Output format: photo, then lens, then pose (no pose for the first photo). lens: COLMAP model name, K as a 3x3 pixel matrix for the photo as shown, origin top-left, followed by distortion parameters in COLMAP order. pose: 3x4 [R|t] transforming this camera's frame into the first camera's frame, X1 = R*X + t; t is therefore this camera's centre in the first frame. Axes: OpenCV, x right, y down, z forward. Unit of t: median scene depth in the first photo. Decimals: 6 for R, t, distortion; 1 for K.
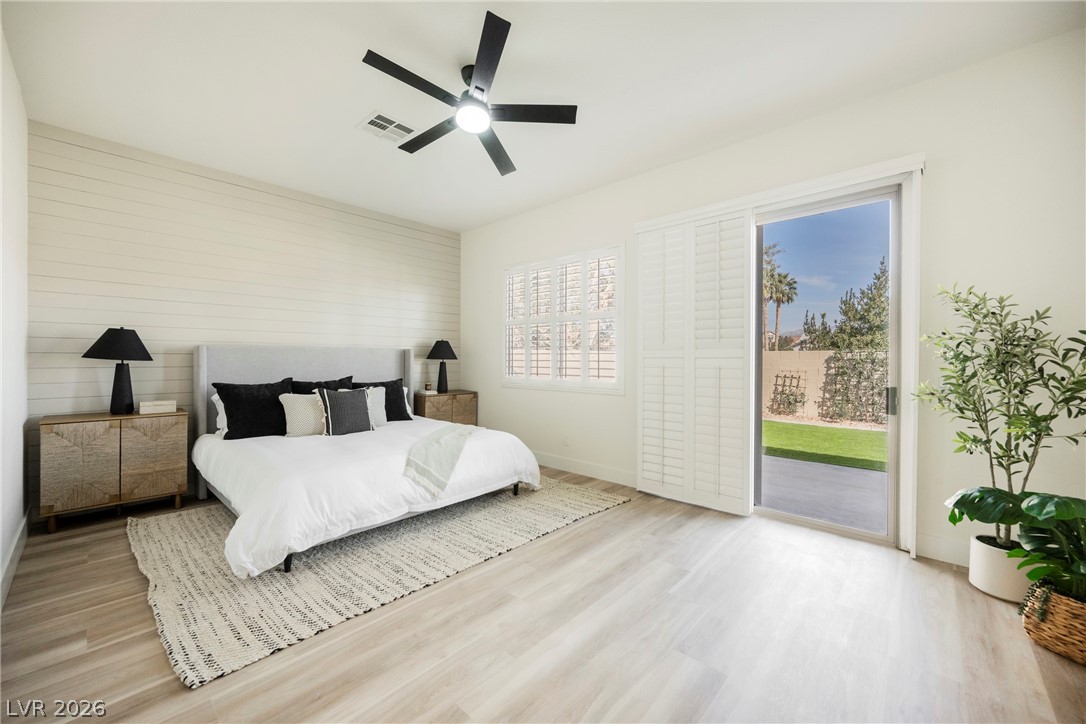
lens RADIAL K [[420.7, 0, 548.4], [0, 420.7, 363.8], [0, 0, 1]] dist [-0.000984, -0.000365]
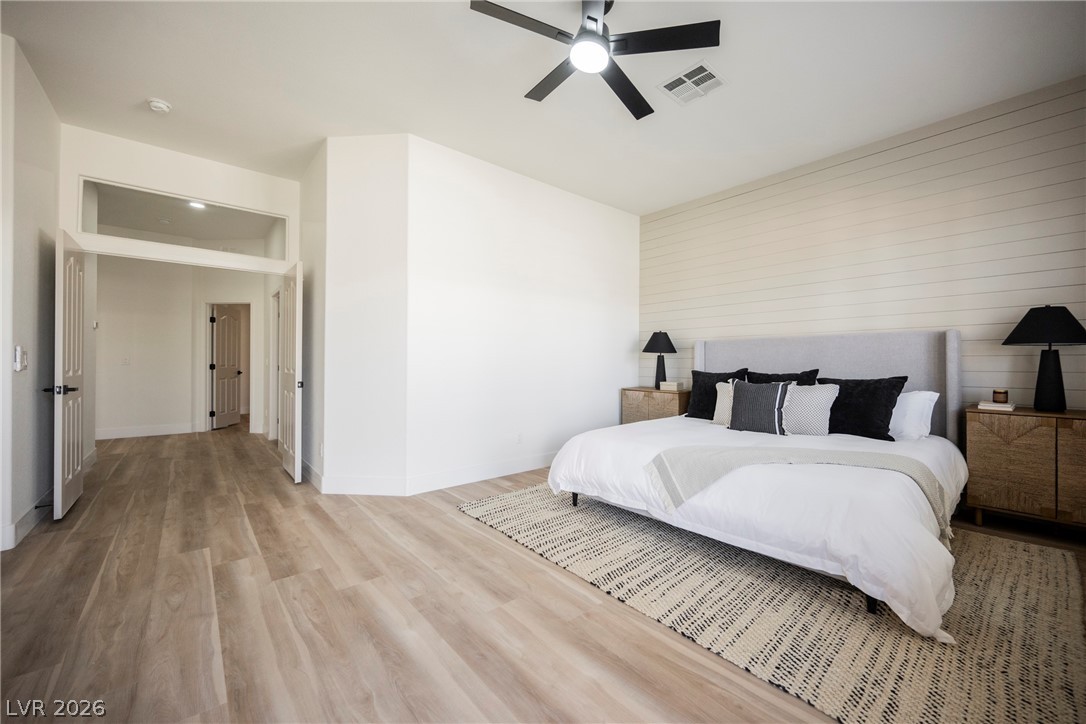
lens RADIAL K [[420.7, 0, 548.4], [0, 420.7, 363.8], [0, 0, 1]] dist [-0.000984, -0.000365]
pose [[-0.119751, 0.000635, -0.992804, 0.594093], [-0.014089, 0.999898, 0.002339, 0.036281], [0.992704, 0.014268, -0.119730, 0.894234]]
